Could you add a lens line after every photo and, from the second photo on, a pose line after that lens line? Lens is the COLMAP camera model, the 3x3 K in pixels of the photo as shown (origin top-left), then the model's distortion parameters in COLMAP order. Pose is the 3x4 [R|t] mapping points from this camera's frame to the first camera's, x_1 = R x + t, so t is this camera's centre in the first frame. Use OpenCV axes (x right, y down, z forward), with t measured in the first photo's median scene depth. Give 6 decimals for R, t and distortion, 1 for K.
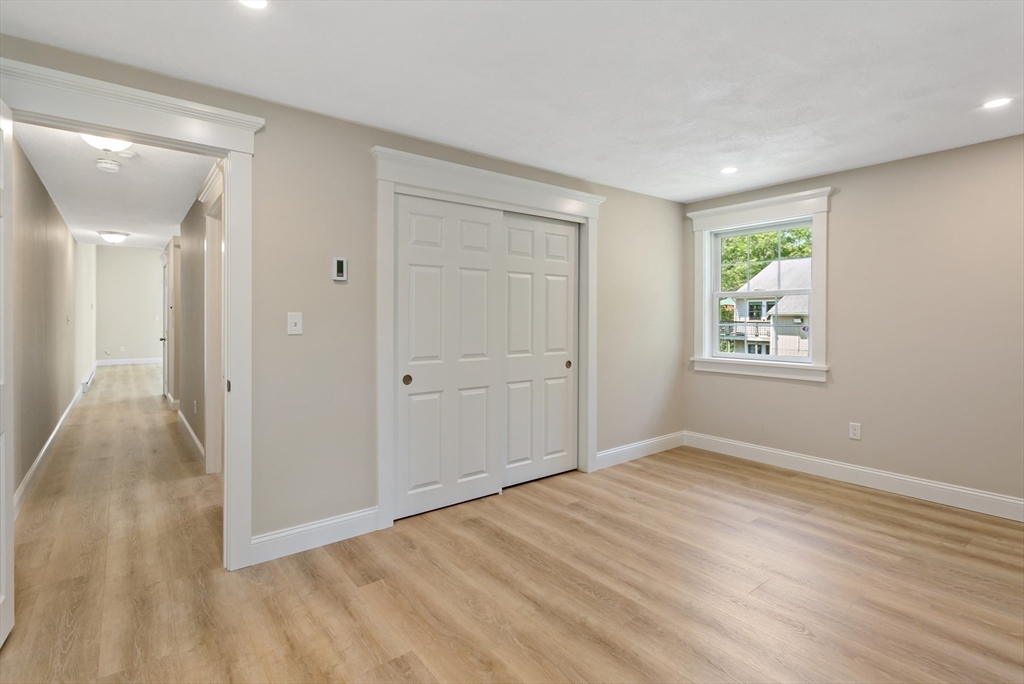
lens RADIAL K [[497.3, 0, 531.9], [0, 497.3, 315.4], [0, 0, 1]] dist [0.004953, 0.000607]
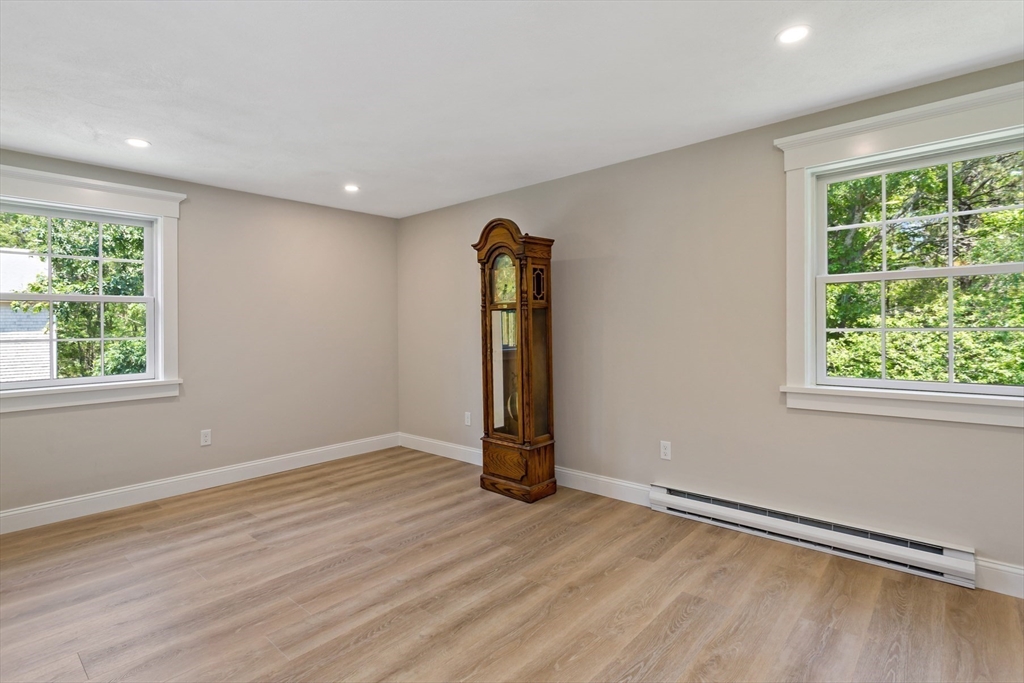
lens RADIAL K [[497.3, 0, 510.4], [0, 497.3, 335.1], [0, 0, 1]] dist [0.004953, 0.000607]
pose [[-0.155291, -0.017246, 0.987718, -0.587004], [0.003080, 0.999834, 0.017941, 0.001004], [-0.987864, 0.005828, -0.155212, 0.656607]]
